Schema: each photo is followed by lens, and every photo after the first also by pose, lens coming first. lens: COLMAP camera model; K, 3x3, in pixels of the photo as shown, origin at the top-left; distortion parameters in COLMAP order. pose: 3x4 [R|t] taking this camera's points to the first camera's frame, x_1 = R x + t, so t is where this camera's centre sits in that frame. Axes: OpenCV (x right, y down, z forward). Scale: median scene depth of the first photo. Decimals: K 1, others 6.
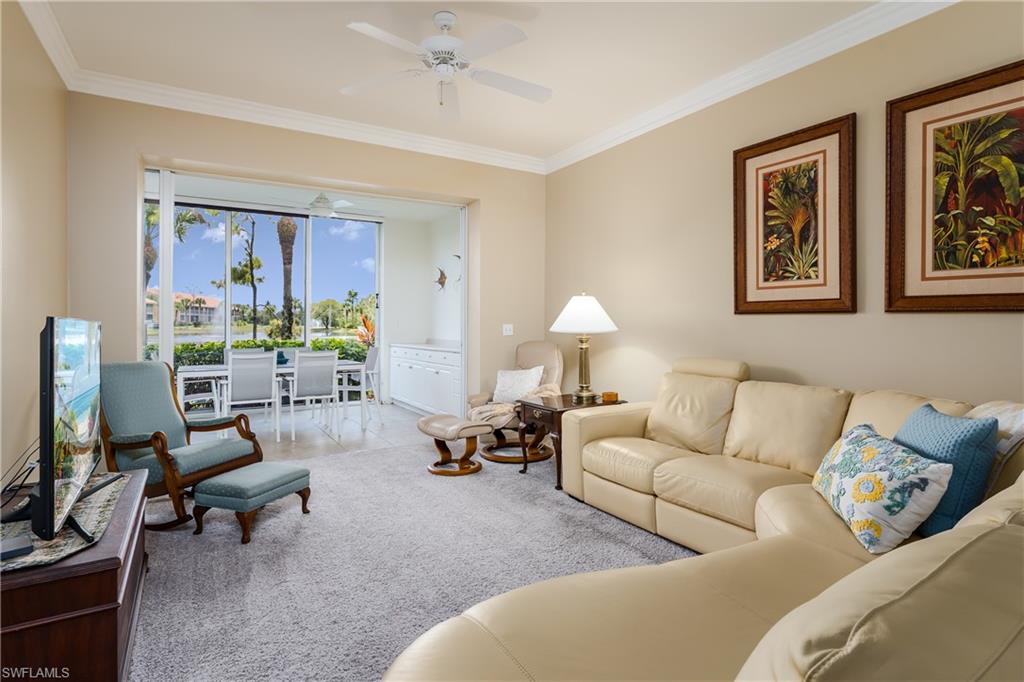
lens RADIAL K [[509.7, 0, 513.5], [0, 509.7, 318.3], [0, 0, 1]] dist [-0.000753, -0.000163]
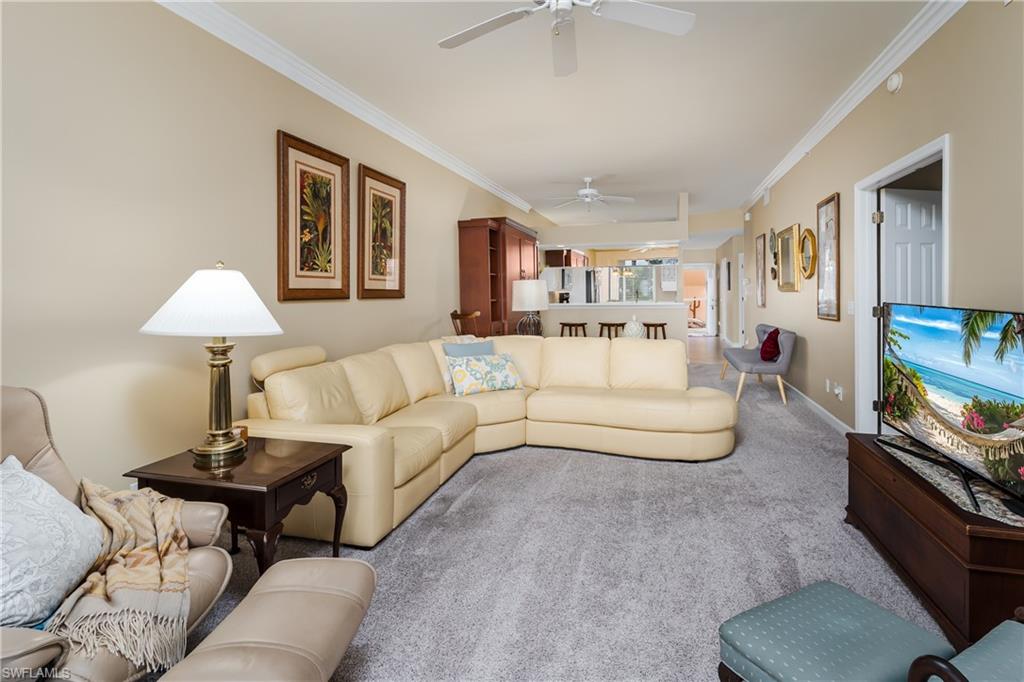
lens RADIAL K [[510.8, 0, 513.2], [0, 510.8, 293.4], [0, 0, 1]] dist [-0.000024, -0.000019]
pose [[-0.672738, 0.005421, 0.739861, -0.631946], [0.008507, 0.999964, 0.000408, -0.021940], [-0.739832, 0.006569, -0.672759, 1.475017]]
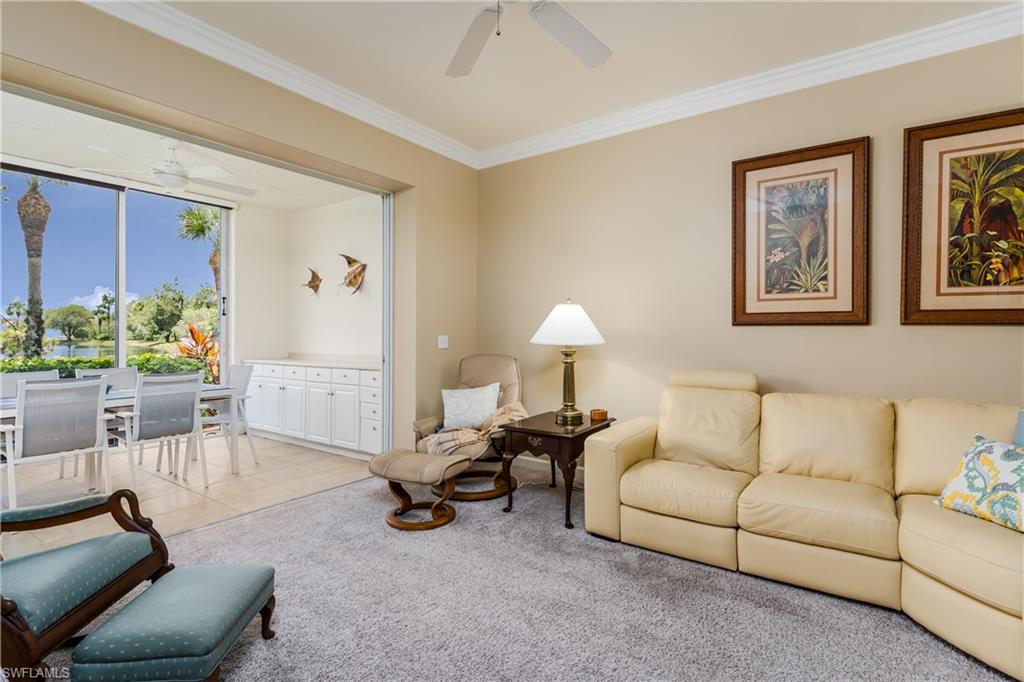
lens RADIAL K [[478.5, 0, 518.3], [0, 478.5, 330.2], [0, 0, 1]] dist [-0.000918, -0.000311]
pose [[0.919571, 0.003015, 0.392912, -0.356491], [-0.003787, 0.999992, 0.001190, 0.001574], [-0.392905, -0.002582, 0.919575, 0.337731]]
